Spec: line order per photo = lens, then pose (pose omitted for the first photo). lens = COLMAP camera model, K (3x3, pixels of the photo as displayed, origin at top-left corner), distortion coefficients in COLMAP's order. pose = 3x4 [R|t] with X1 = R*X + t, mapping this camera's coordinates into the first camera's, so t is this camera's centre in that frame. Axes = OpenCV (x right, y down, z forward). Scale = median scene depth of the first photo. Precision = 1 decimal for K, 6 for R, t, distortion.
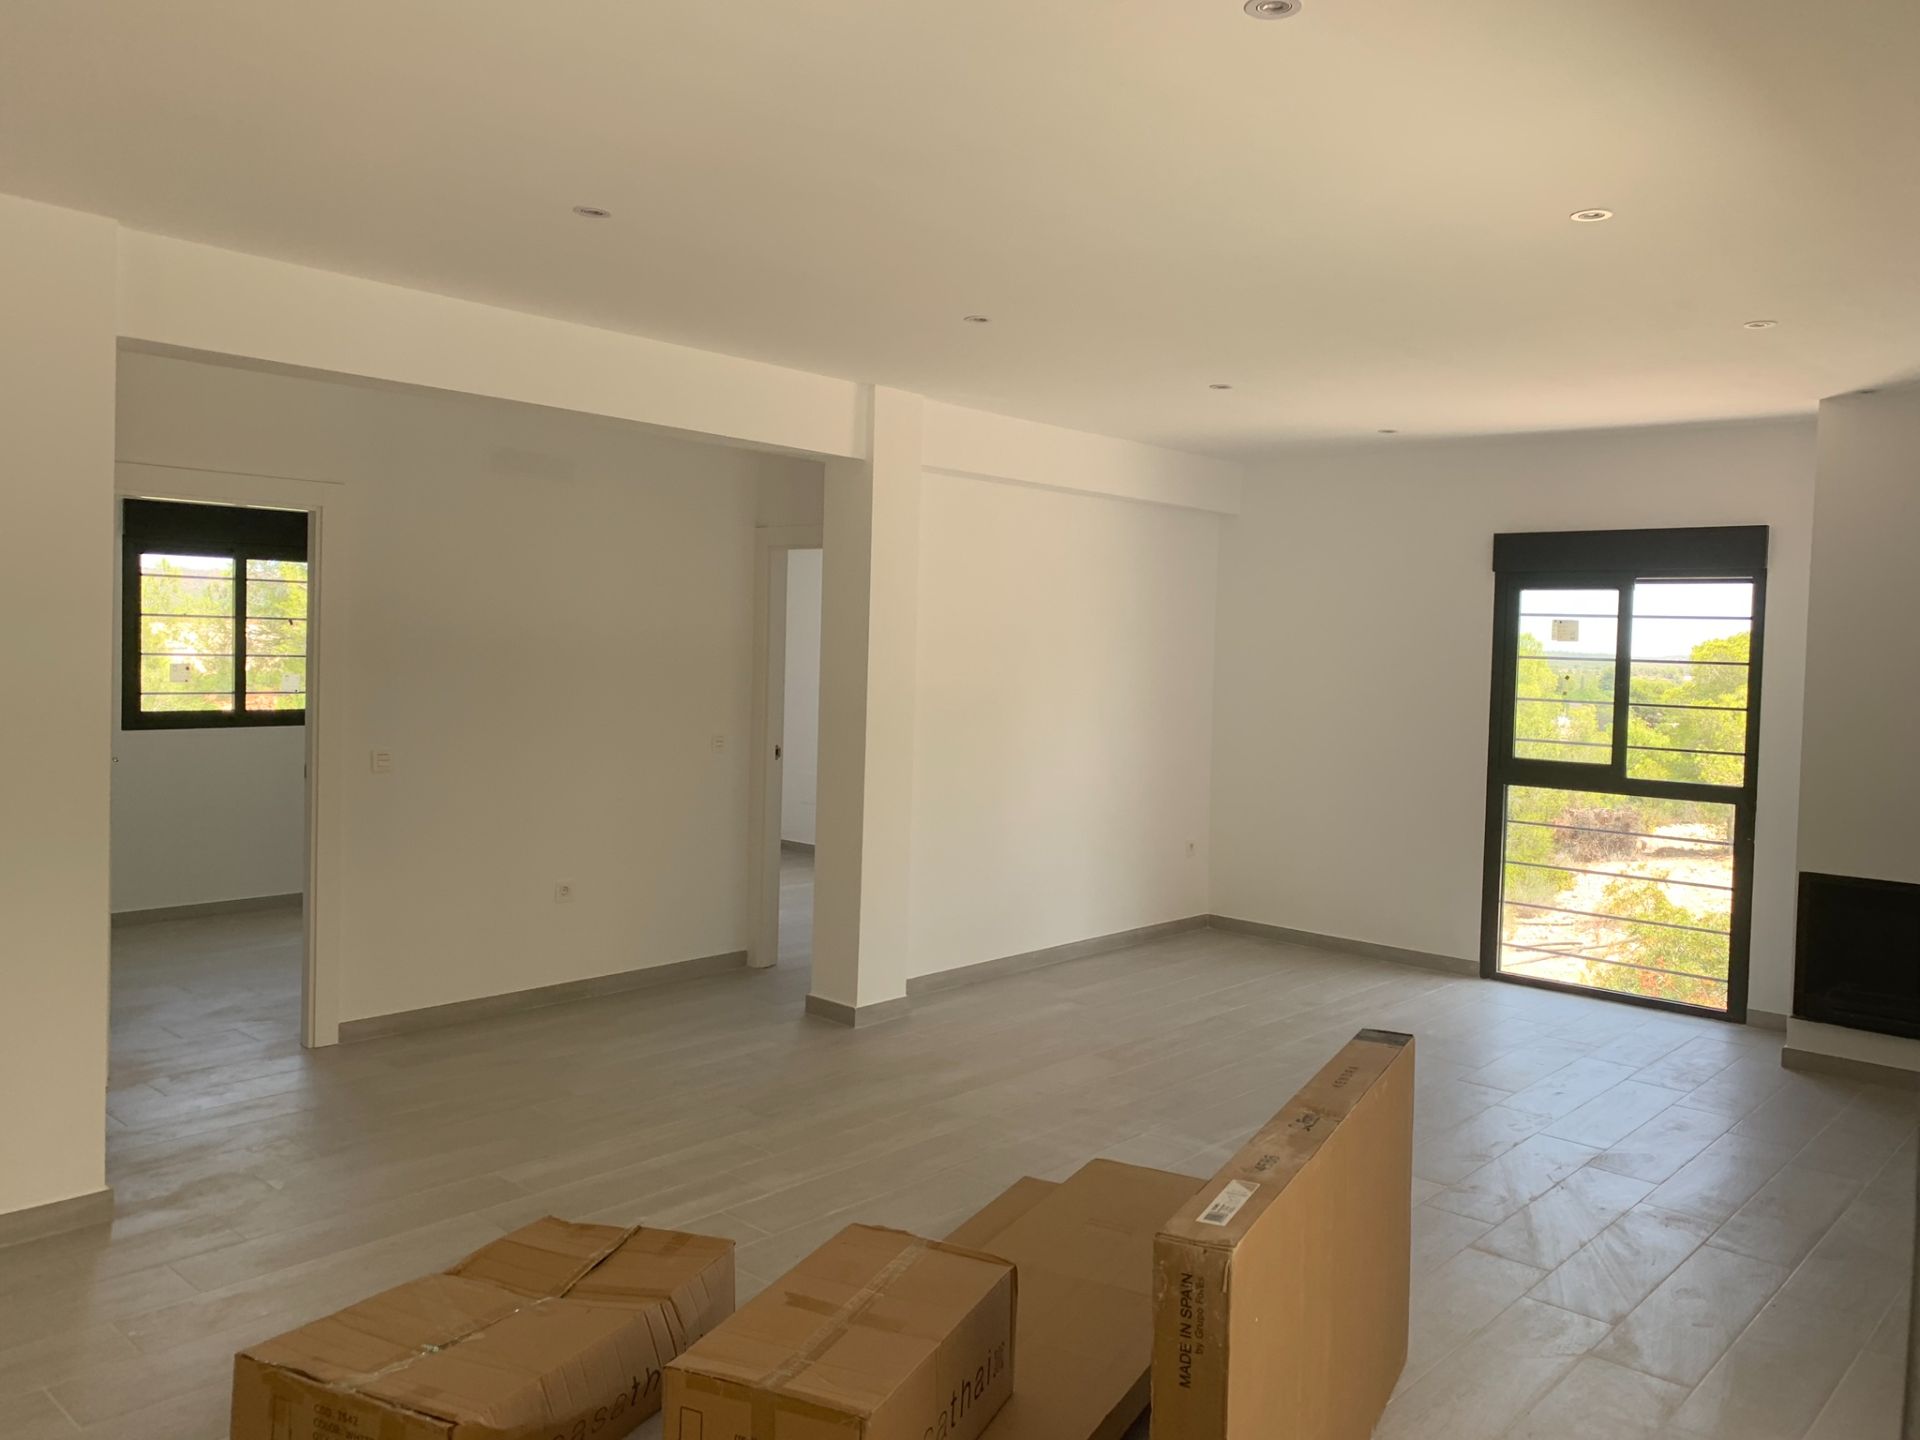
lens RADIAL K [[1477.7, 0, 968.7], [0, 1477.7, 699.9], [0, 0, 1]] dist [0.020238, -0.001983]
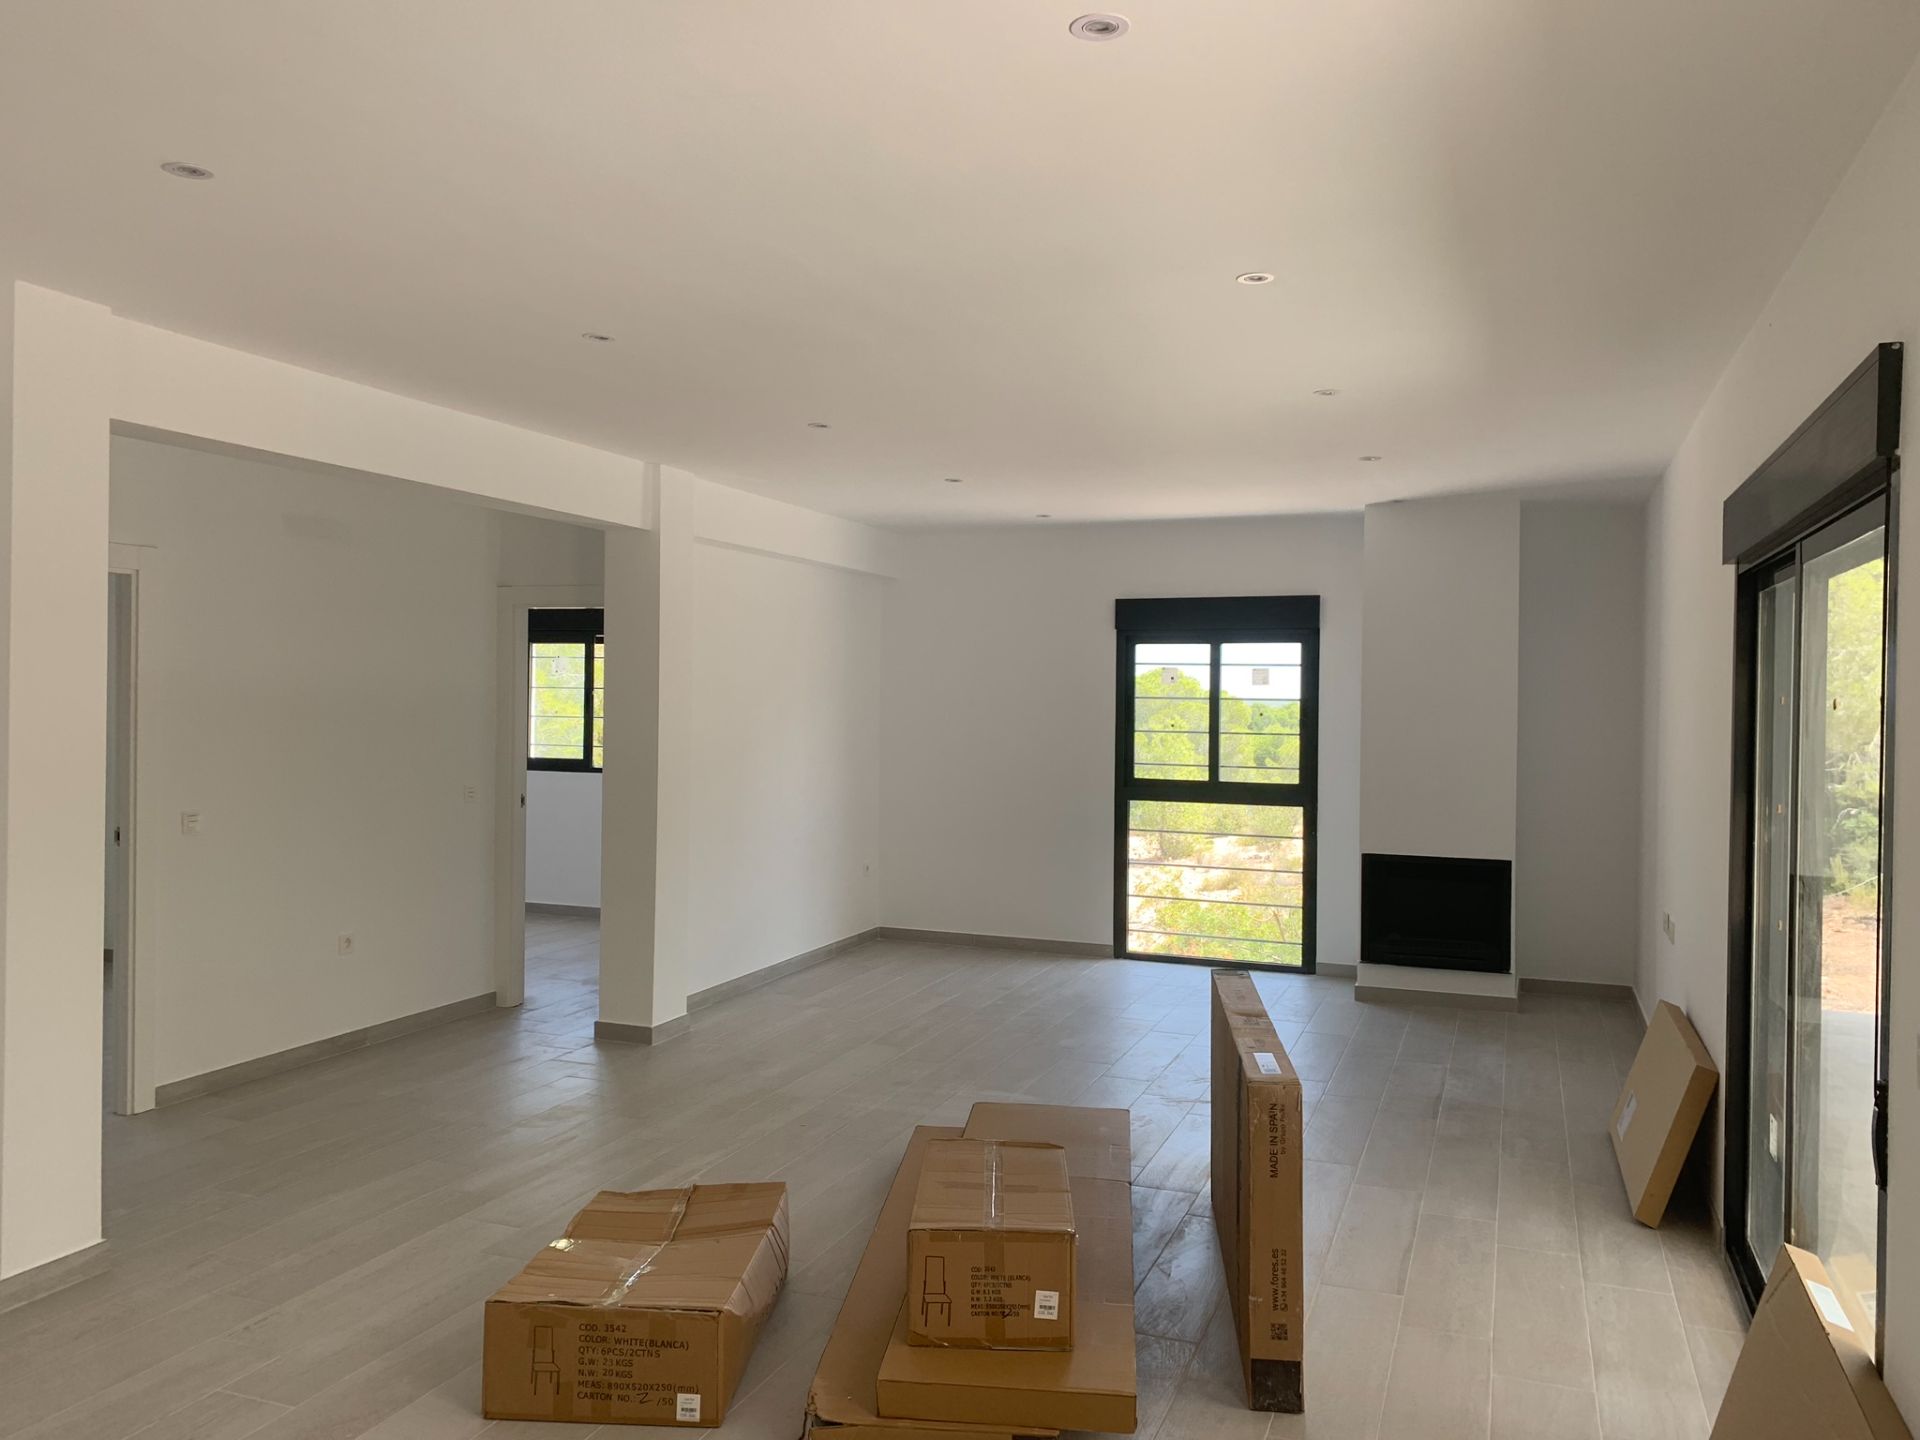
lens RADIAL K [[1468.2, 0, 957.4], [0, 1468.2, 696.7], [0, 0, 1]] dist [0.020521, -0.010323]
pose [[0.934229, -0.018340, 0.356201, -0.238790], [0.029995, 0.999179, -0.027224, -0.000943], [-0.355409, 0.036117, 0.934013, -0.111420]]
